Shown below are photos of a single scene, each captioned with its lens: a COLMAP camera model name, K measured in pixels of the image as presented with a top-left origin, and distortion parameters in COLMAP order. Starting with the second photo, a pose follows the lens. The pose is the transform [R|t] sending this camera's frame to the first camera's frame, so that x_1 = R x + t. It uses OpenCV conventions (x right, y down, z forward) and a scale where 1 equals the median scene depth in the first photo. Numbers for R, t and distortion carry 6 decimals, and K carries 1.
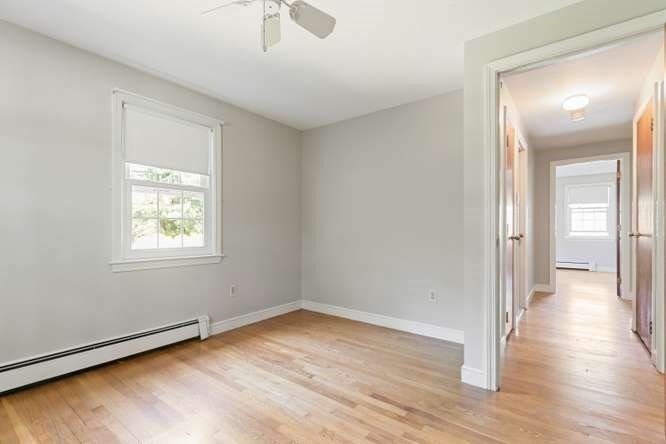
lens RADIAL K [[302.7, 0, 332.6], [0, 302.7, 224.9], [0, 0, 1]] dist [0.001752, 0.000125]
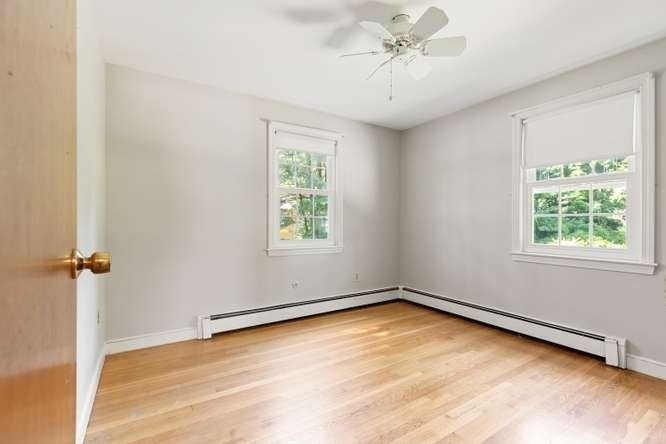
lens RADIAL K [[302.7, 0, 332.6], [0, 302.7, 224.9], [0, 0, 1]] dist [0.001752, 0.000125]
pose [[-0.328455, -0.003622, -0.944513, 0.642937], [0.003282, 0.999982, -0.004976, 0.012710], [0.944514, -0.004734, -0.328437, 0.652822]]
